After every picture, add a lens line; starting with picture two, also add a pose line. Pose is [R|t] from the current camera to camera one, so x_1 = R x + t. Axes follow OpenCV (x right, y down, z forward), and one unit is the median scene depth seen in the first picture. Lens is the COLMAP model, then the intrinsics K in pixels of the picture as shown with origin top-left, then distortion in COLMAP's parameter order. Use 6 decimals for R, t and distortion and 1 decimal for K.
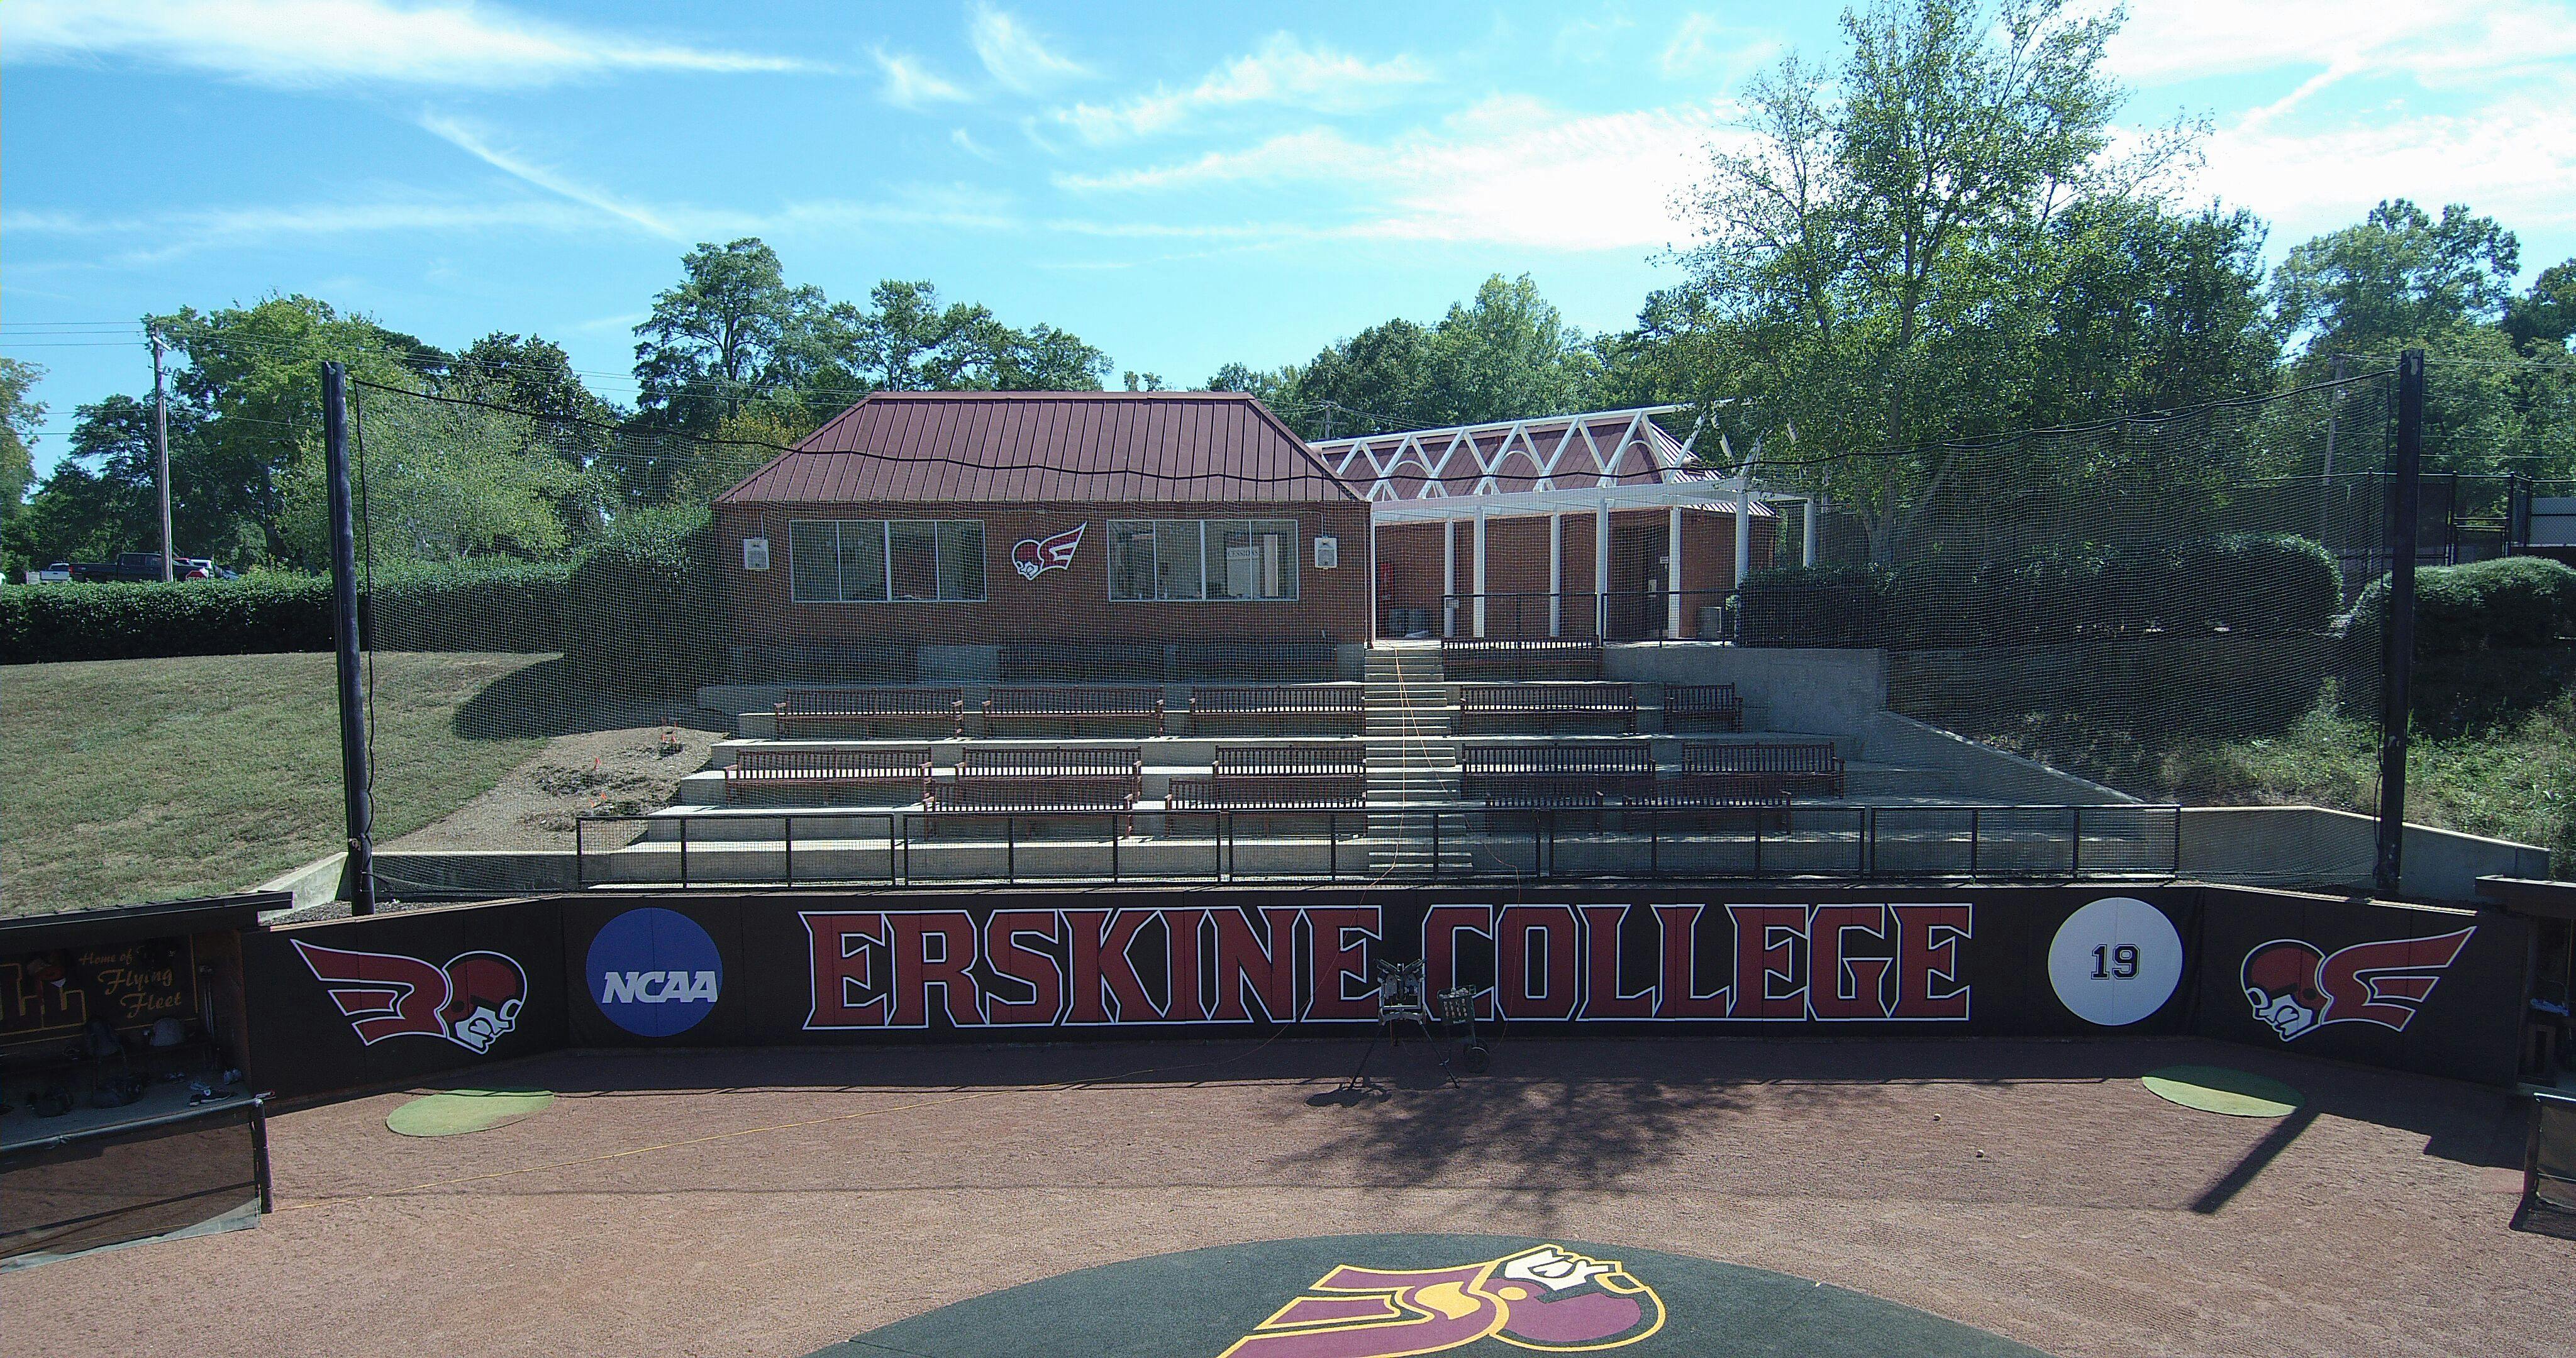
lens RADIAL K [[1563.9, 0, 1288.0], [0, 1563.9, 679.0], [0, 0, 1]] dist [0.002187, 0.000216]
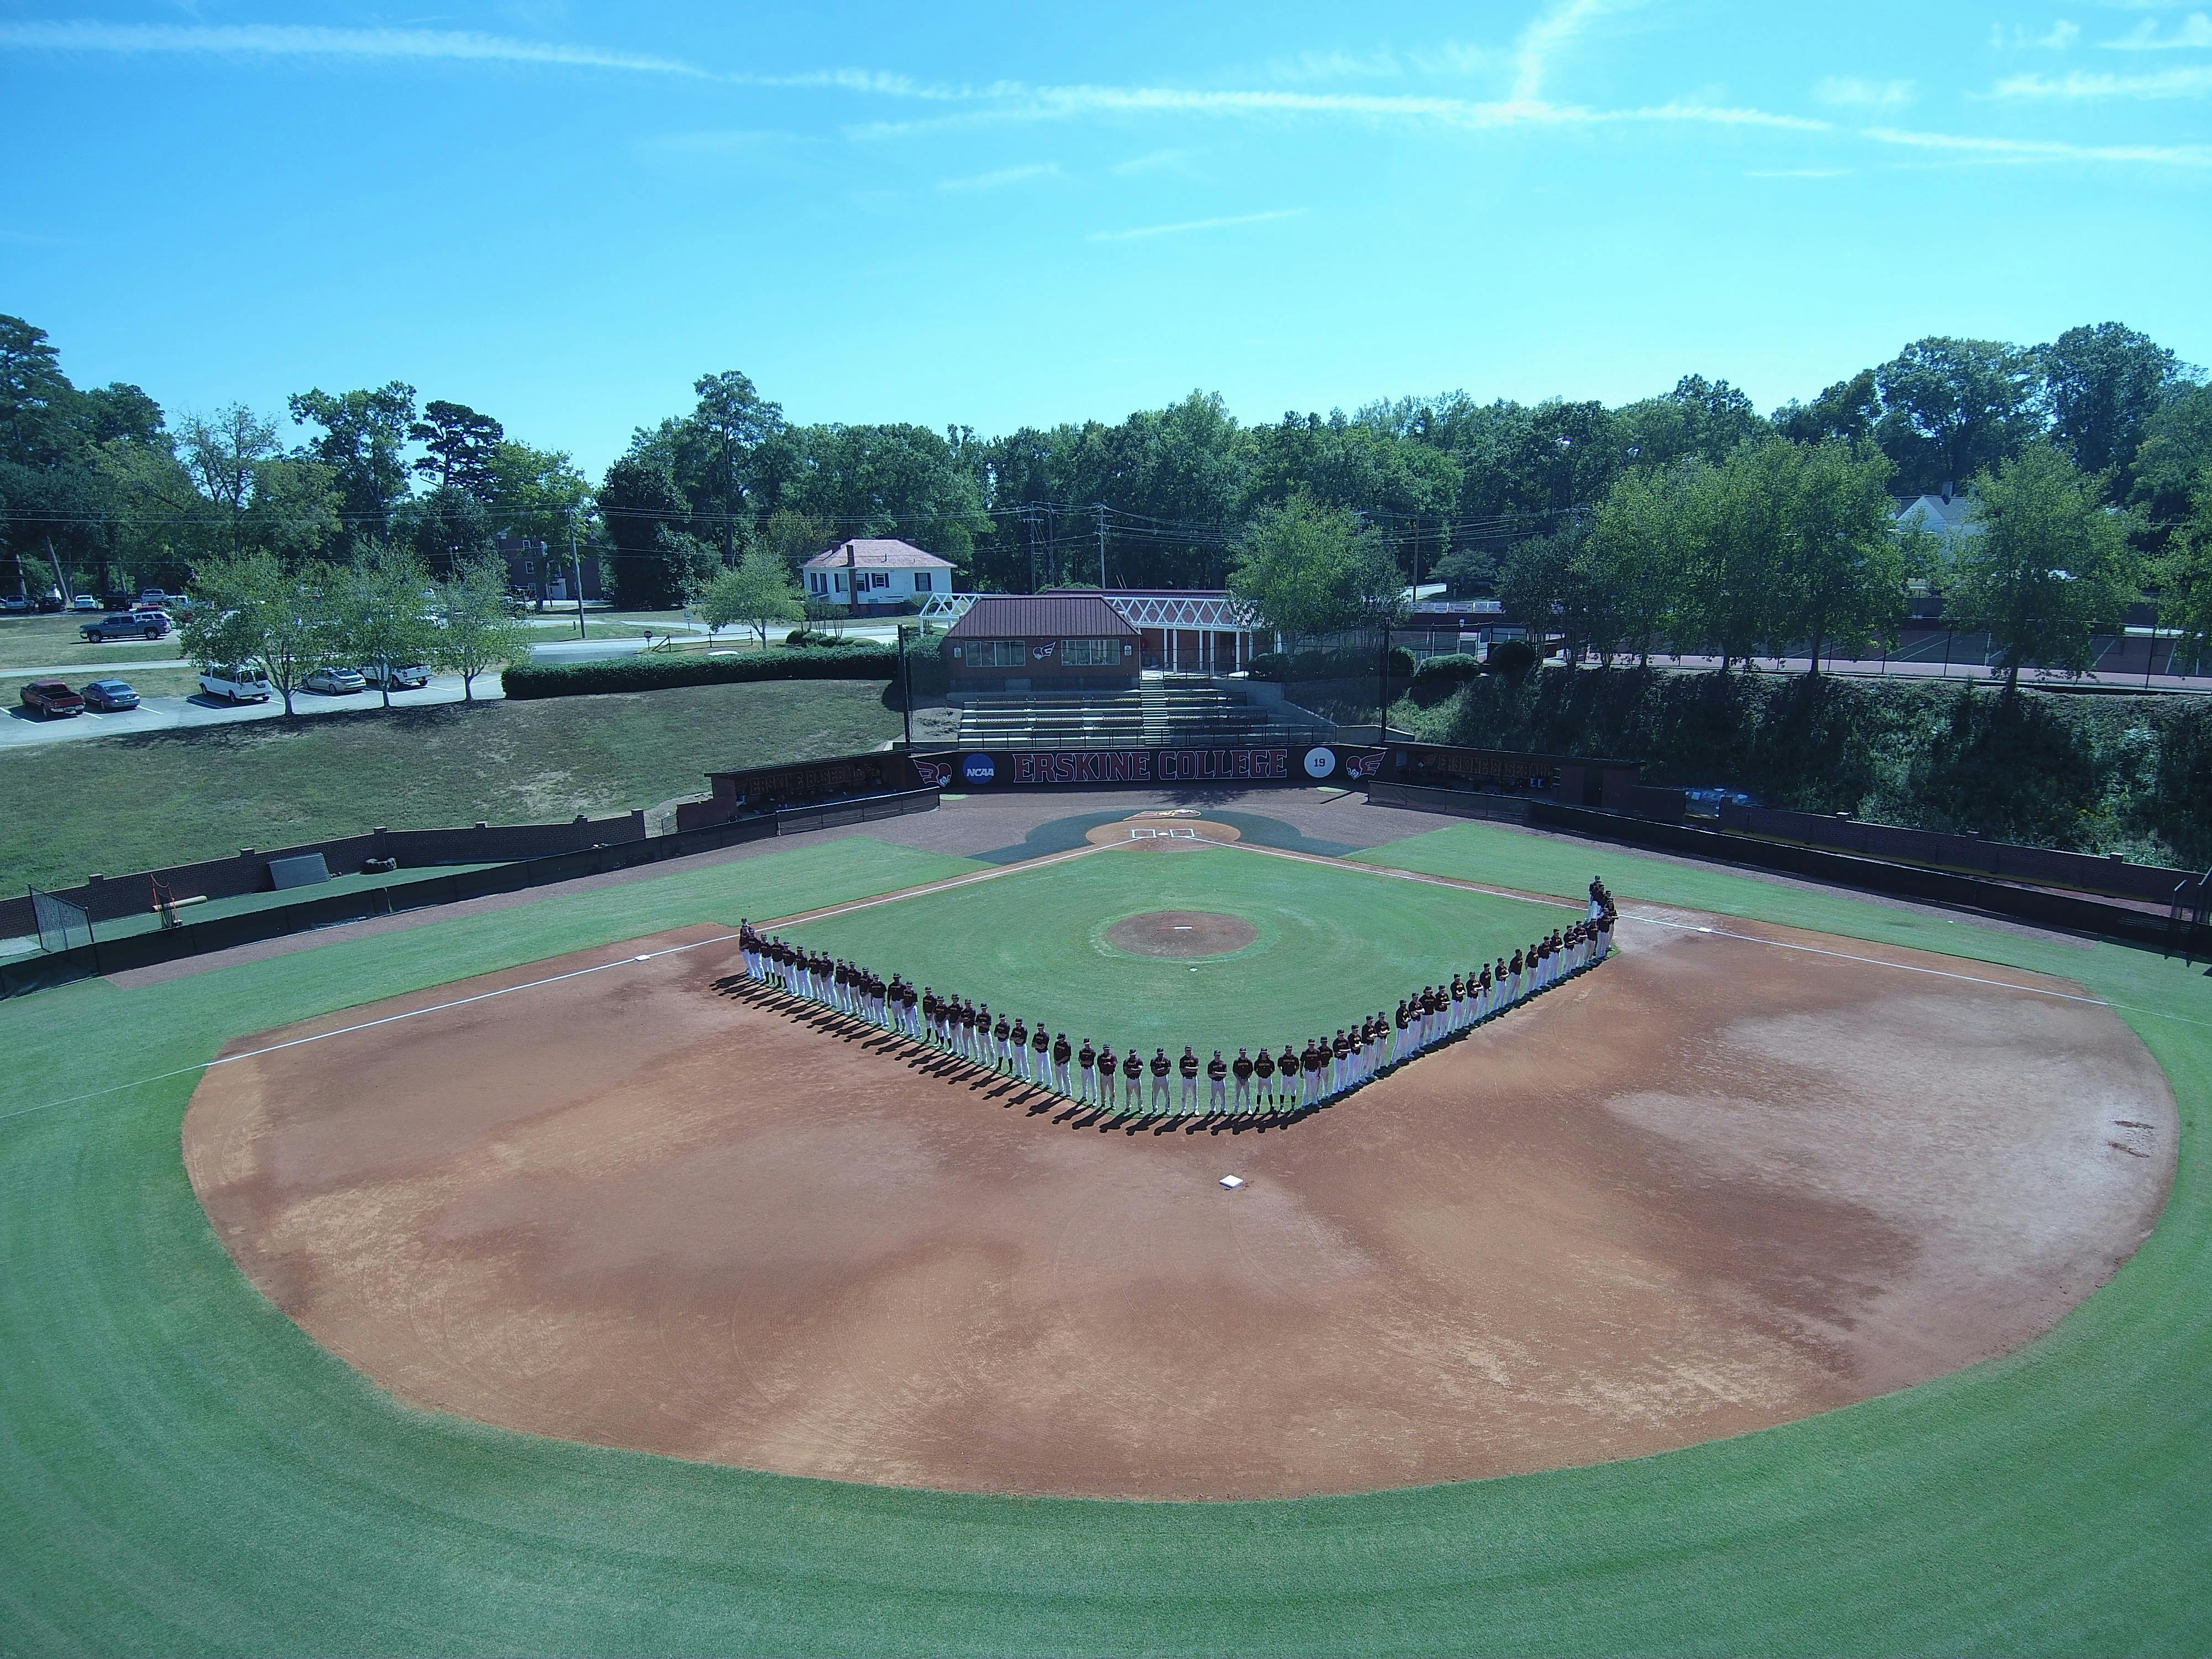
lens RADIAL K [[1385.9, 0, 1106.0], [0, 1385.9, 829.5], [0, 0, 1]] dist [-0.000285, -0.000170]
pose [[0.998286, -0.013658, 0.056908, -0.220513], [0.004104, 0.986332, 0.164717, -0.214023], [-0.058380, -0.164201, 0.984698, -2.191939]]
